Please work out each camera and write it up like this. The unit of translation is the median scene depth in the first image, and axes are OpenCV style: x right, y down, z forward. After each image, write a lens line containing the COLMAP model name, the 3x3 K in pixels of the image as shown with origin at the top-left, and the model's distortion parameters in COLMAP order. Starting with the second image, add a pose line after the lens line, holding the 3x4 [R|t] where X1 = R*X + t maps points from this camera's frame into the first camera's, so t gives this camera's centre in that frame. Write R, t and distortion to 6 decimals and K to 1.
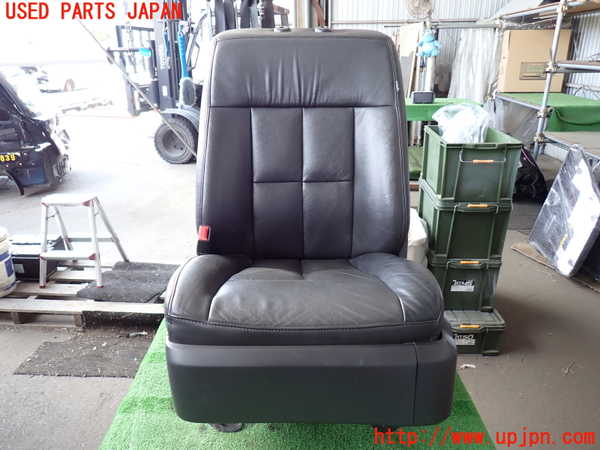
lens RADIAL K [[437.0, 0, 300.0], [0, 437.0, 225.0], [0, 0, 1]] dist [0.003626, 0.001881]
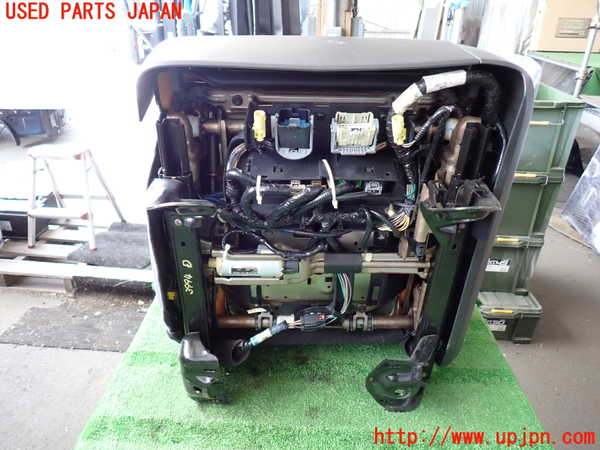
lens RADIAL K [[437.0, 0, 300.0], [0, 437.0, 225.0], [0, 0, 1]] dist [0.003626, 0.001881]
pose [[0.999217, 0.037142, -0.013614, -0.014860], [-0.035793, 0.995422, 0.088625, -0.005828], [0.016843, -0.088068, 0.995972, 0.101988]]
